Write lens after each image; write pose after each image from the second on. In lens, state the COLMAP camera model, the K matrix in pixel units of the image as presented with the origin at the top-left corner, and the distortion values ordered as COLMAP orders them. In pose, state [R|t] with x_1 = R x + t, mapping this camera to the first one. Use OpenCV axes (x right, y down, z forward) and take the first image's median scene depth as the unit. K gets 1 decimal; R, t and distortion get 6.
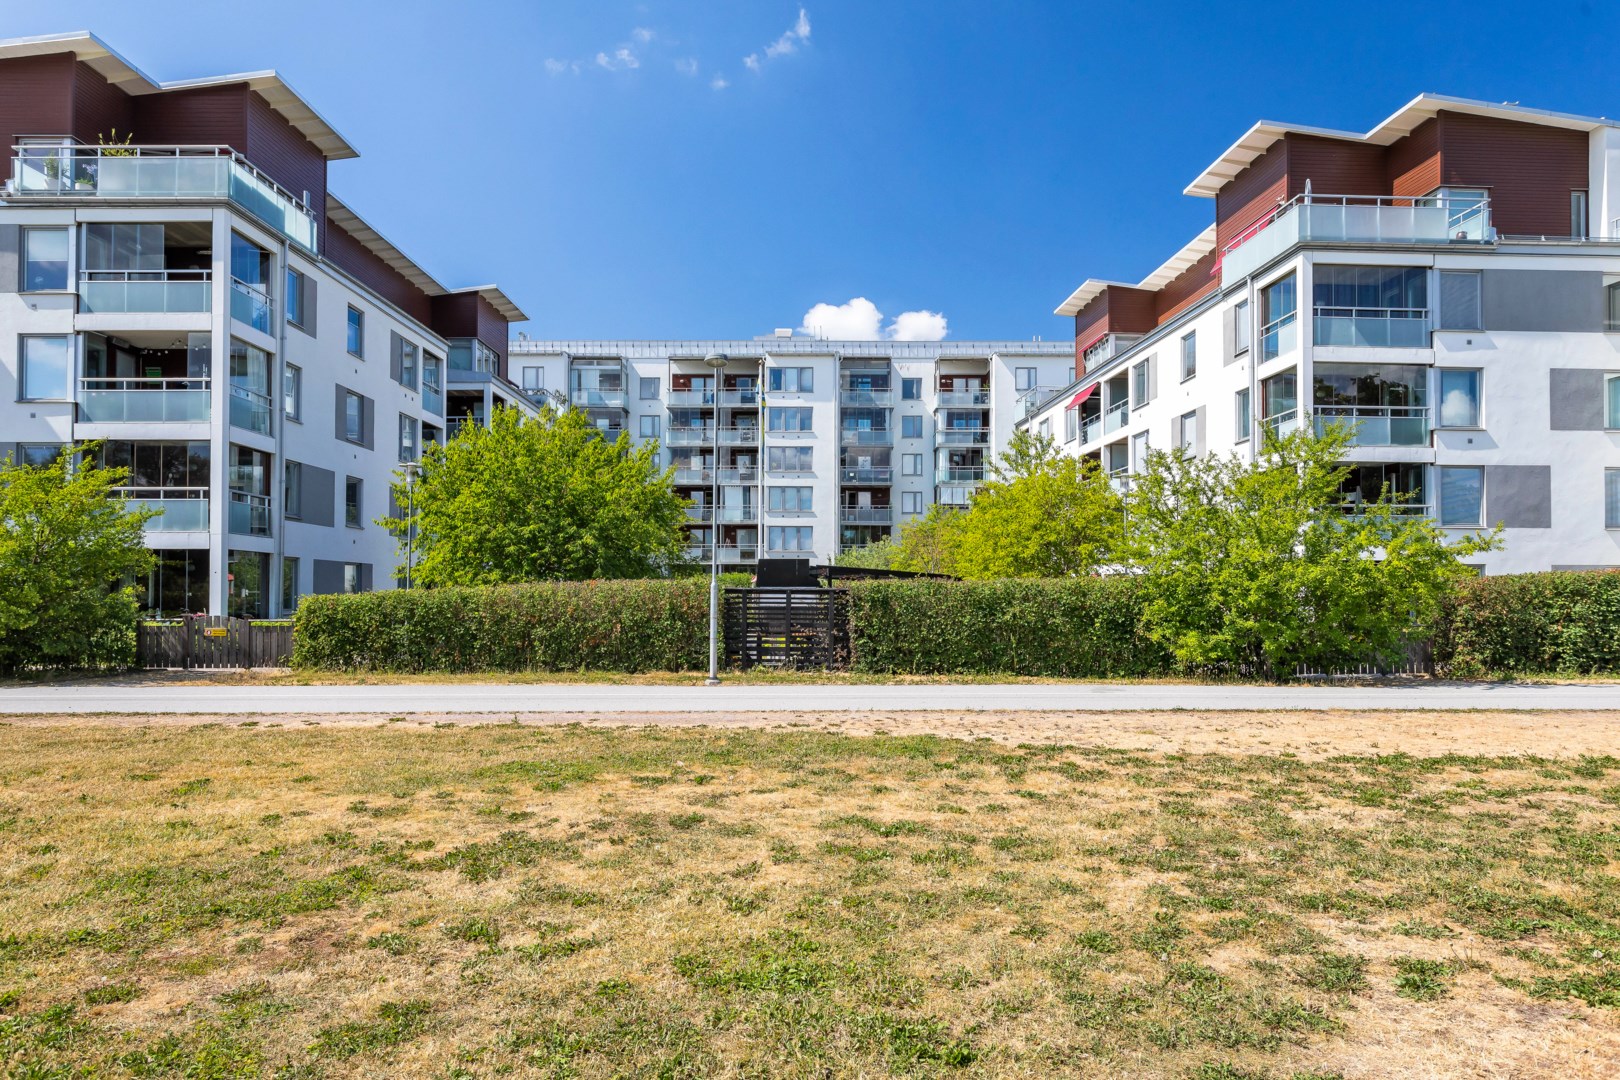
lens RADIAL K [[1123.3, 0, 801.9], [0, 1123.3, 546.3], [0, 0, 1]] dist [-0.003964, -0.000092]
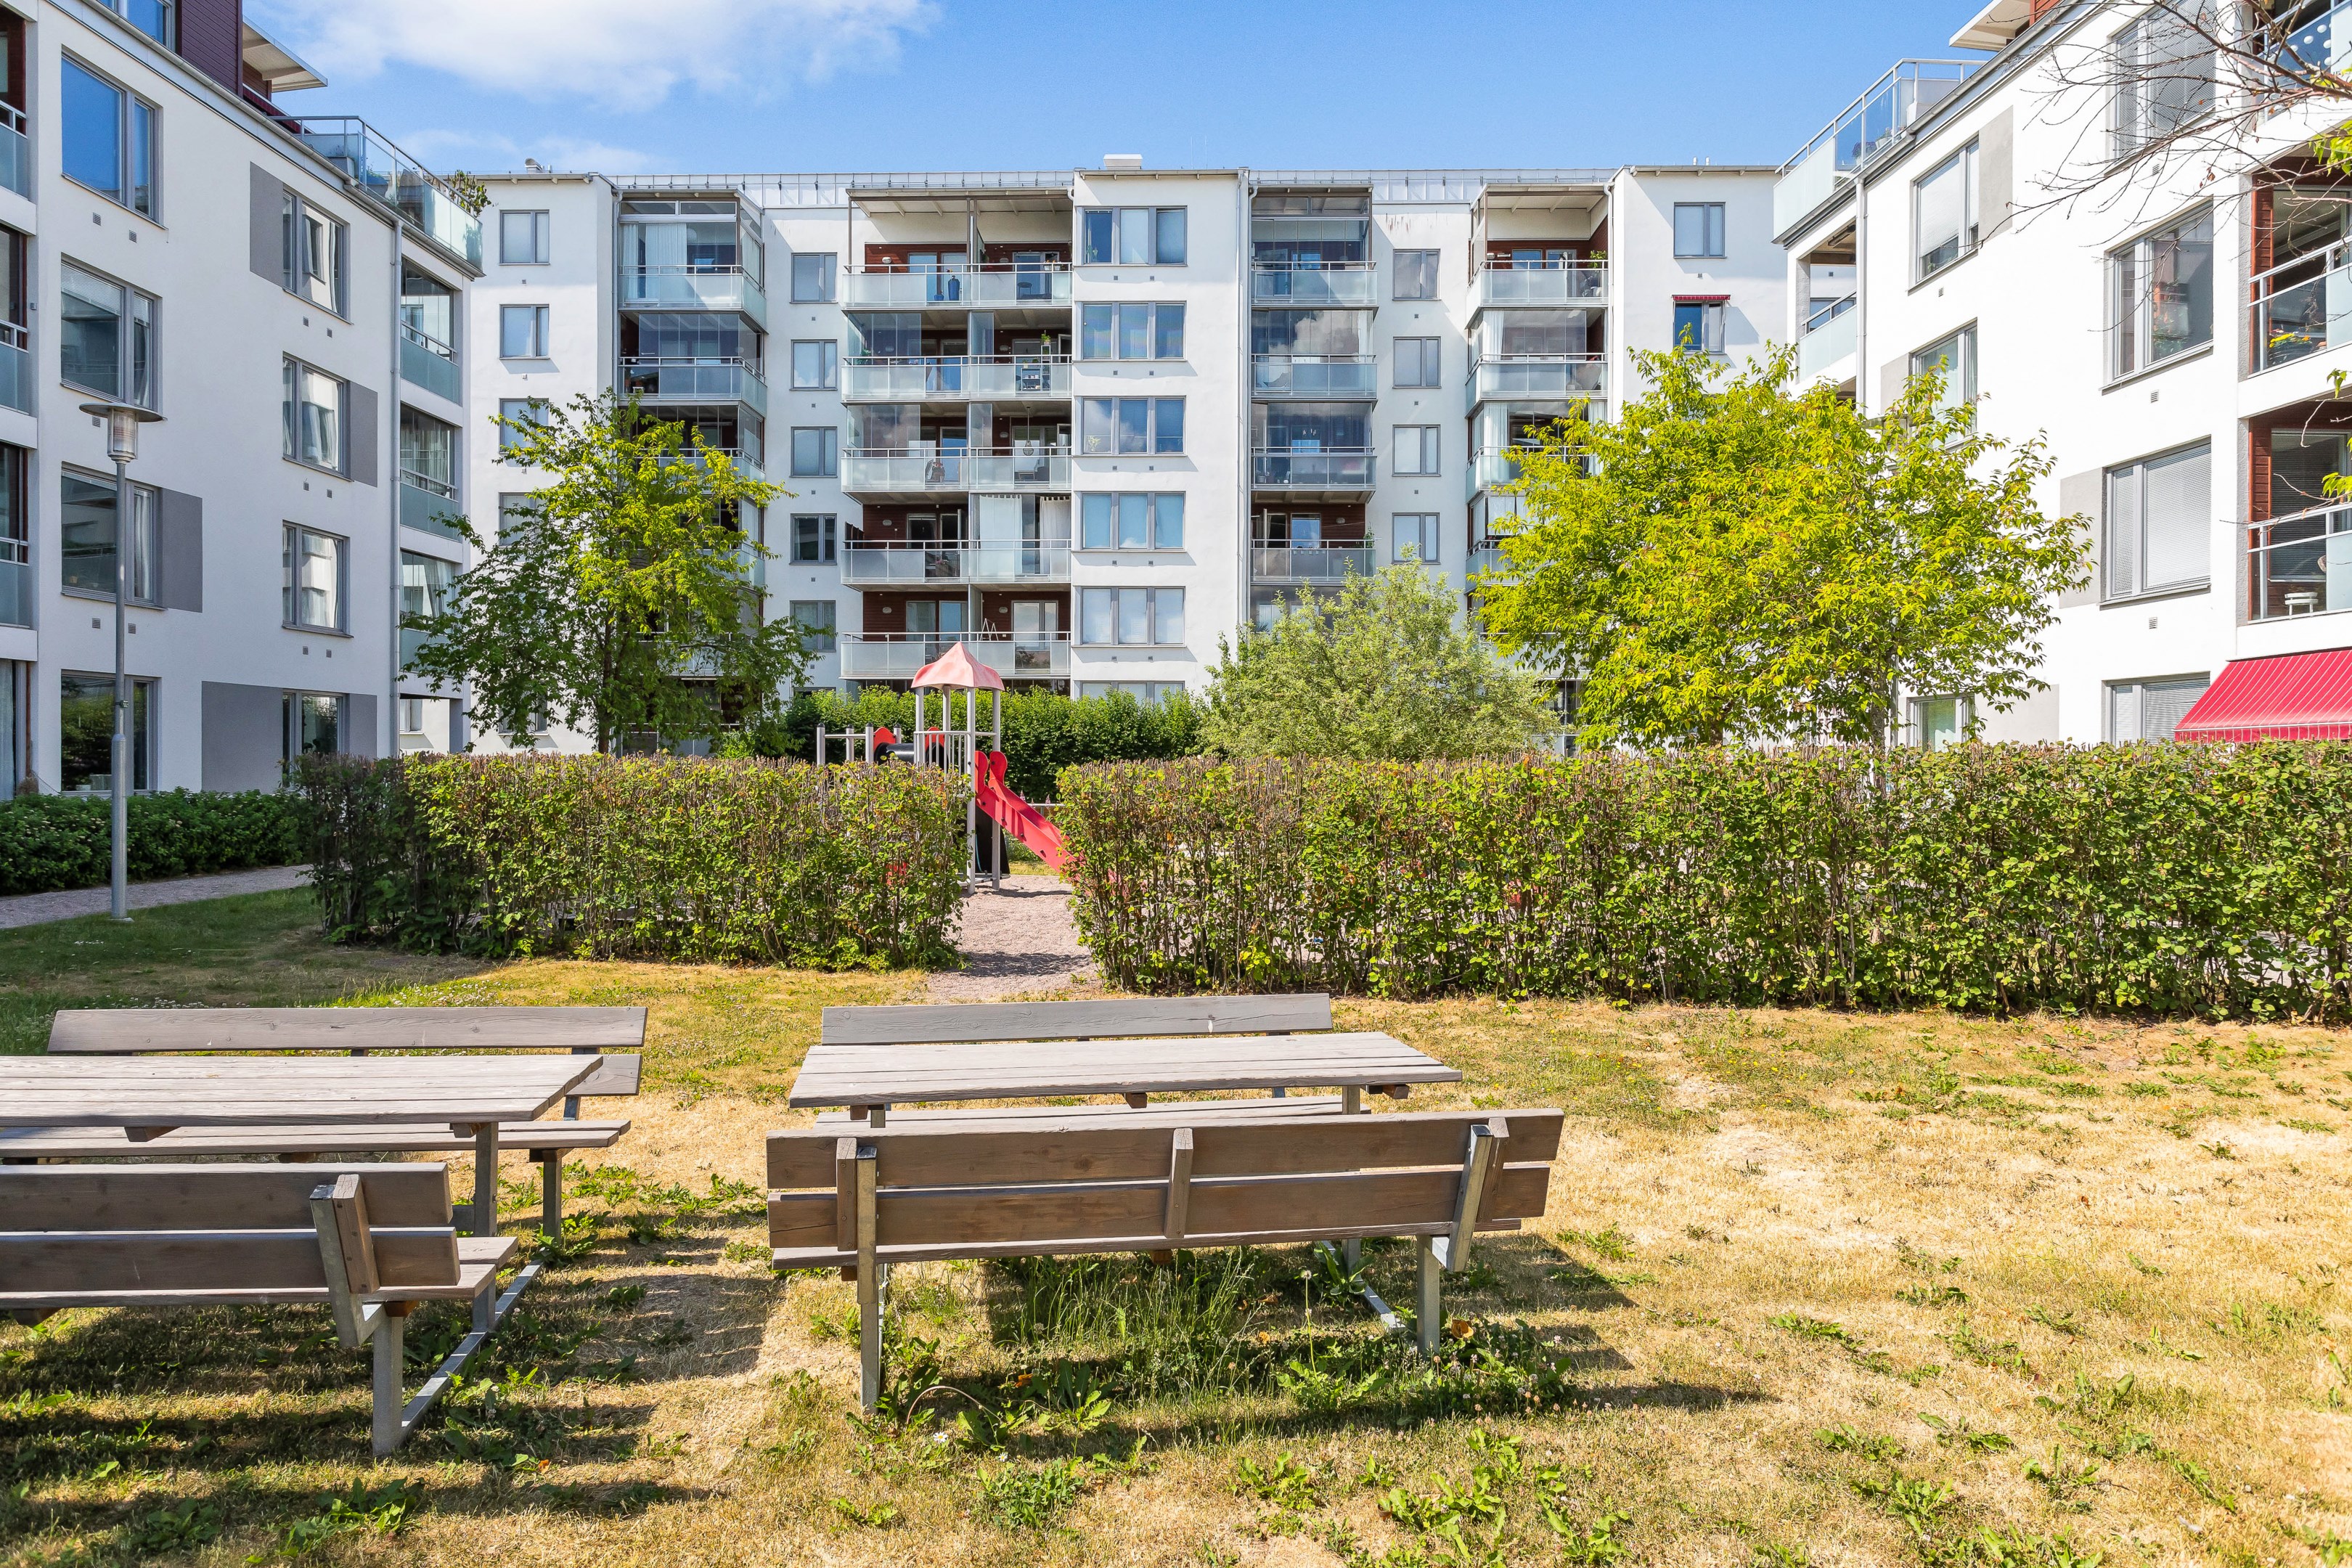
lens RADIAL K [[1496.7, 0, 1181.4], [0, 1496.7, 778.9], [0, 0, 1]] dist [0.001491, -0.000067]
pose [[0.999960, -0.001182, -0.008862, 0.012431], [0.001678, 0.998418, 0.056206, 0.021850], [0.008782, -0.056218, 0.998380, 0.423061]]
